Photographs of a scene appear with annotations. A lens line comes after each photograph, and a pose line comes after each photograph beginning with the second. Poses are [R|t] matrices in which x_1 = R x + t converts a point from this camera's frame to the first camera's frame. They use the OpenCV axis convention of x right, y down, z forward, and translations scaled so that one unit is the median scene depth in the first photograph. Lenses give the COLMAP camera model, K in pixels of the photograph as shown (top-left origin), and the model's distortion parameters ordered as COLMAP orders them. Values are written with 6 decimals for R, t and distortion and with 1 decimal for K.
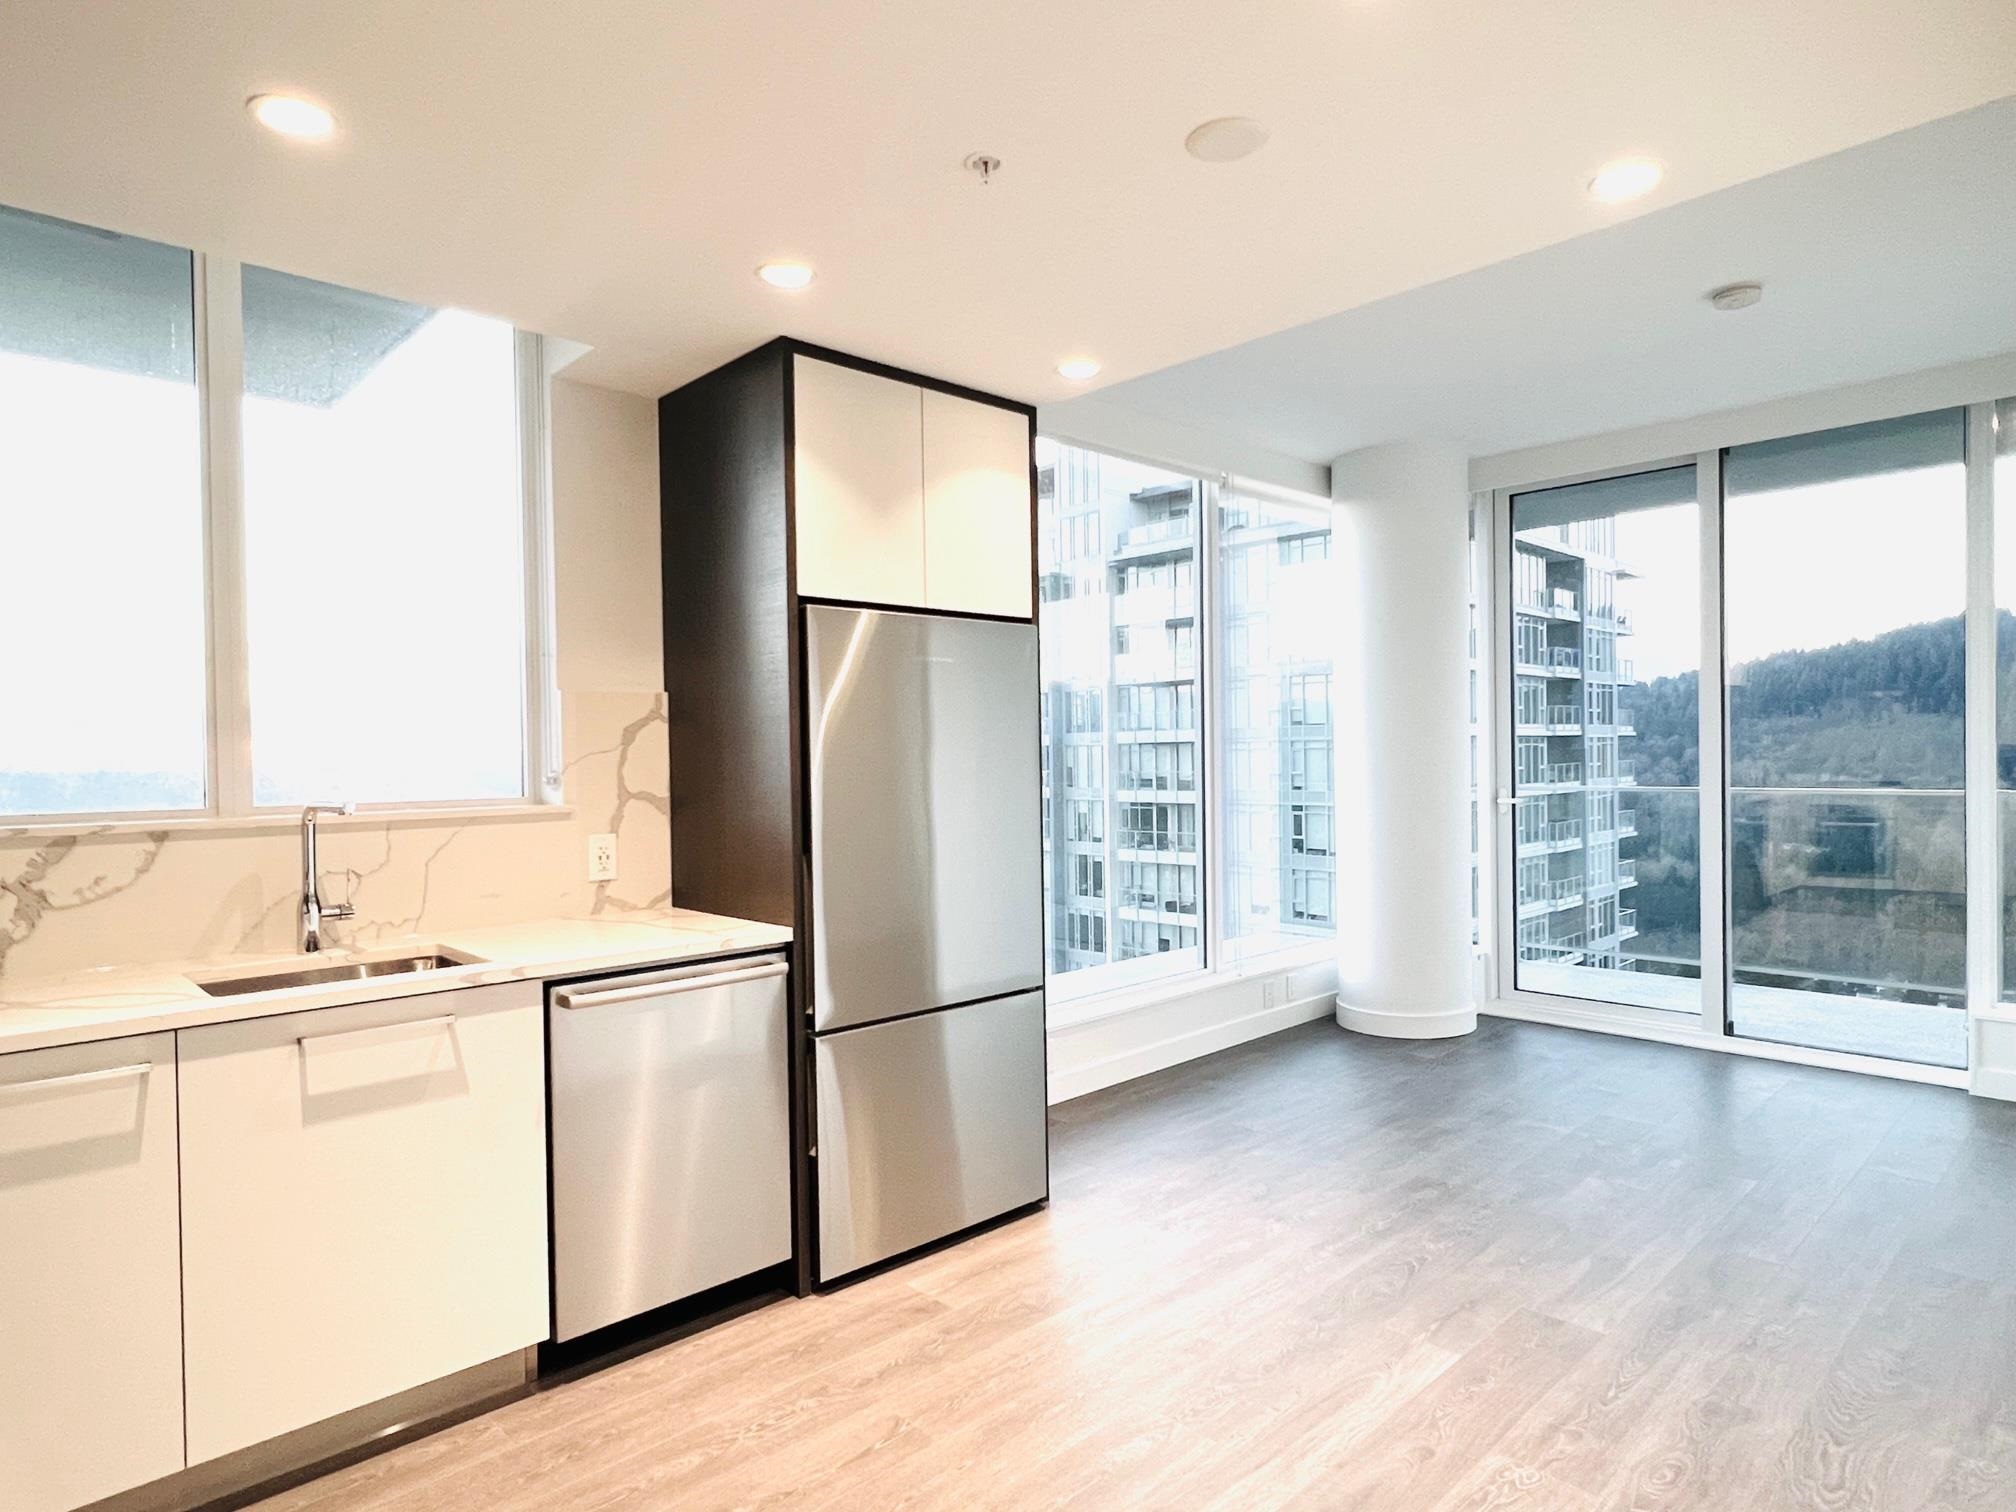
lens RADIAL K [[1155.1, 0, 1006.0], [0, 1155.1, 771.2], [0, 0, 1]] dist [-0.000975, 0.001763]
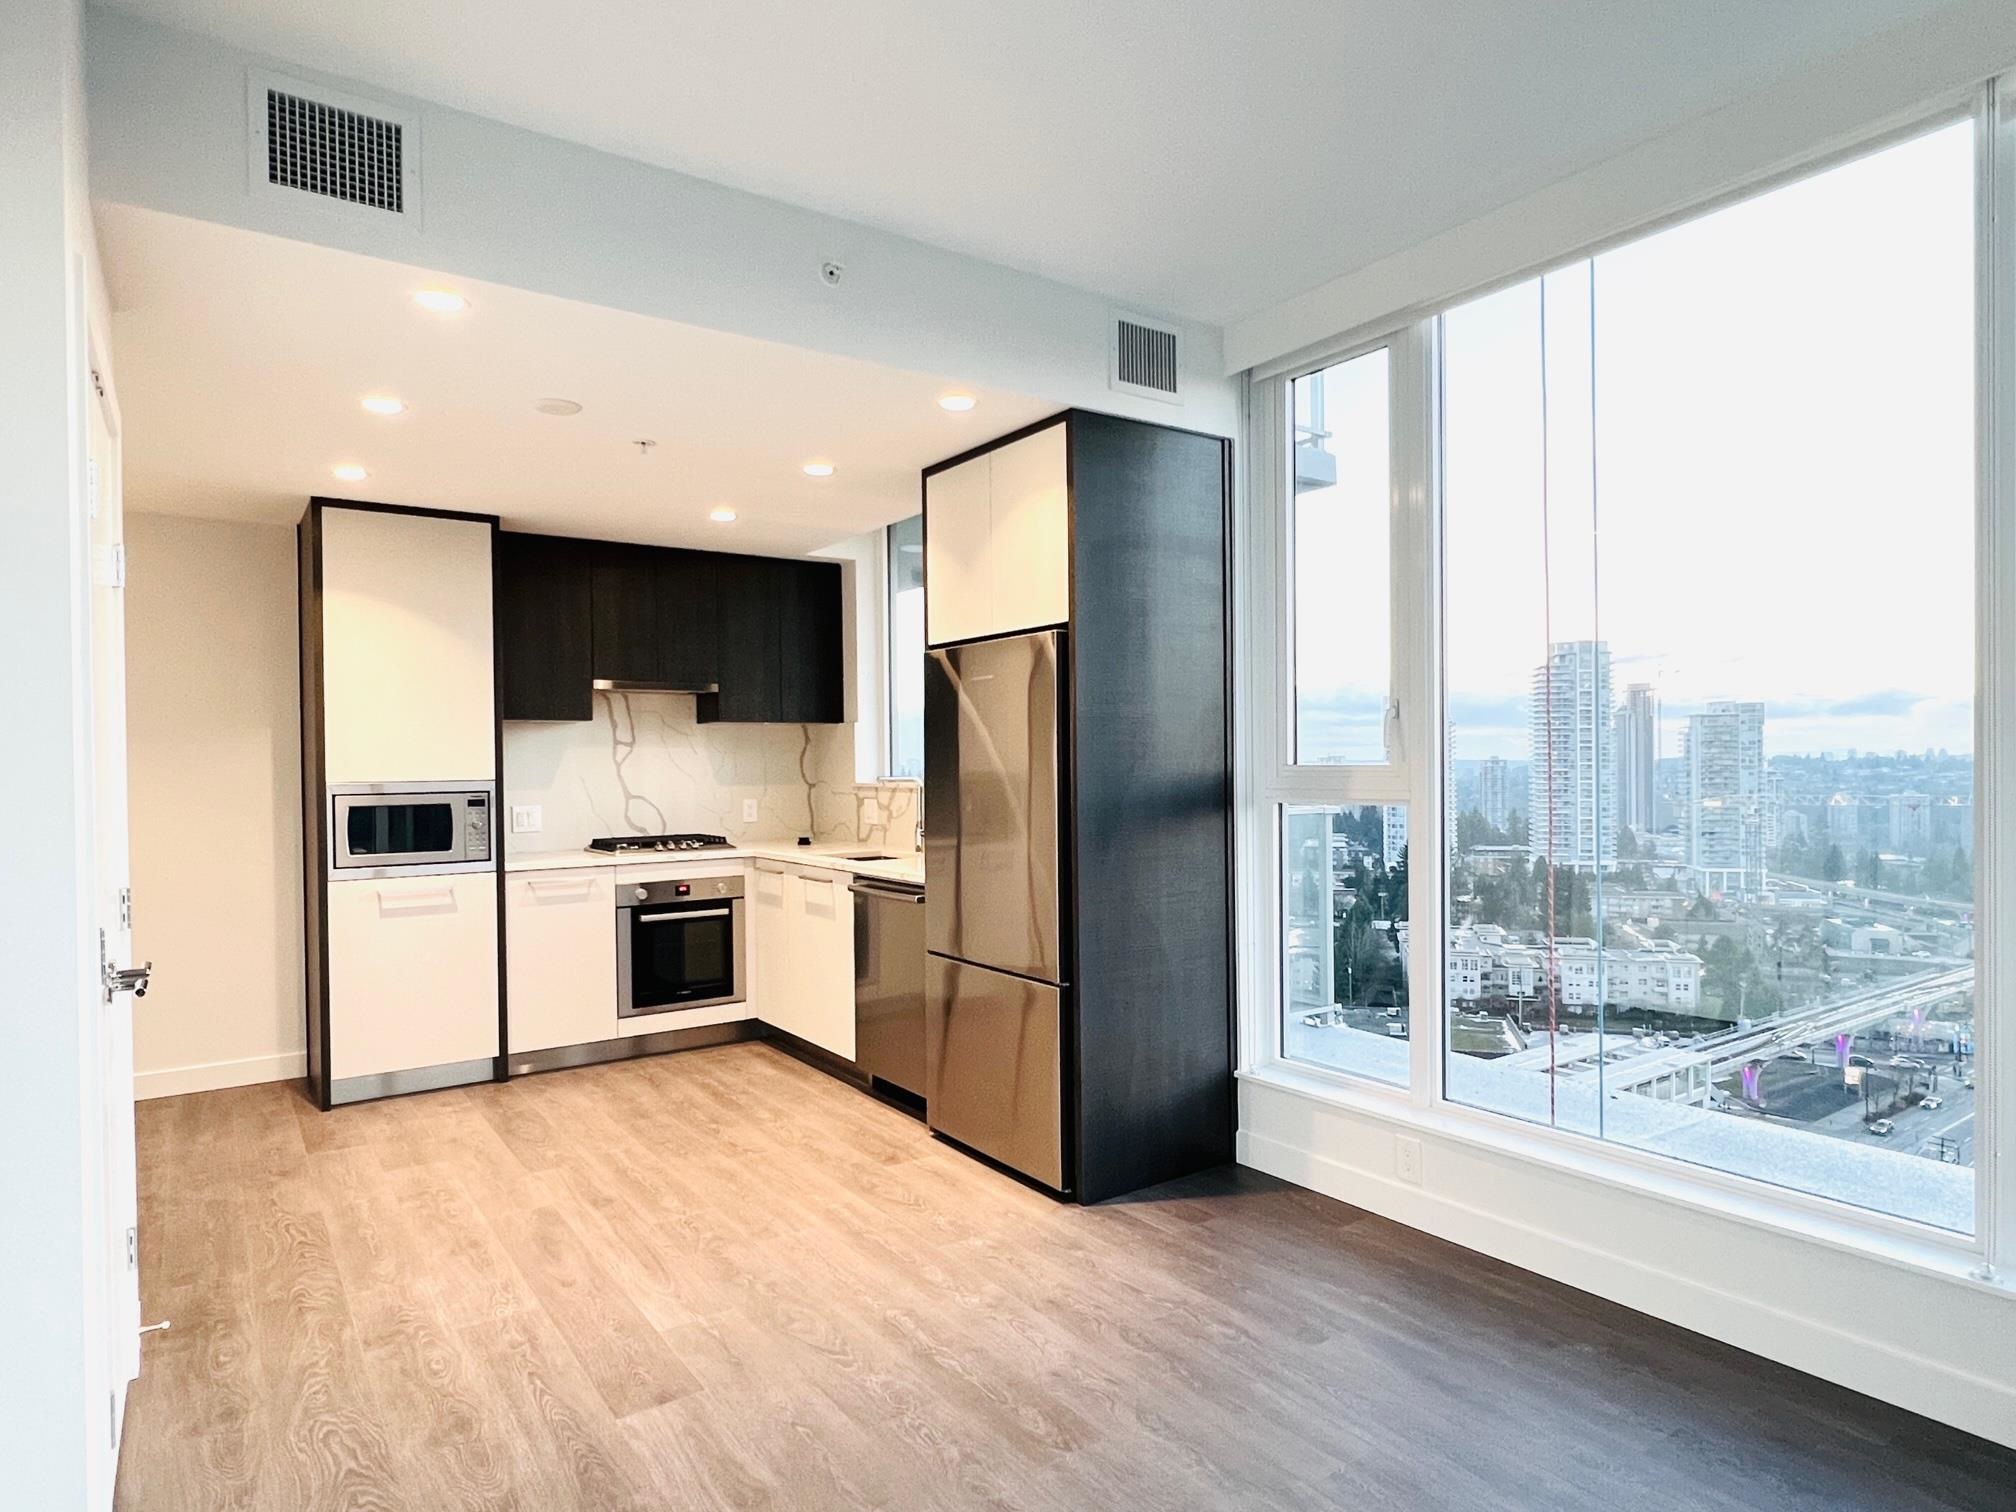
lens RADIAL K [[1155.1, 0, 1006.0], [0, 1155.1, 771.2], [0, 0, 1]] dist [-0.000975, 0.001763]
pose [[-0.150951, 0.026593, -0.988183, 0.614117], [0.000514, 0.999640, 0.026823, -0.016942], [0.988541, 0.003541, -0.150910, 0.654371]]
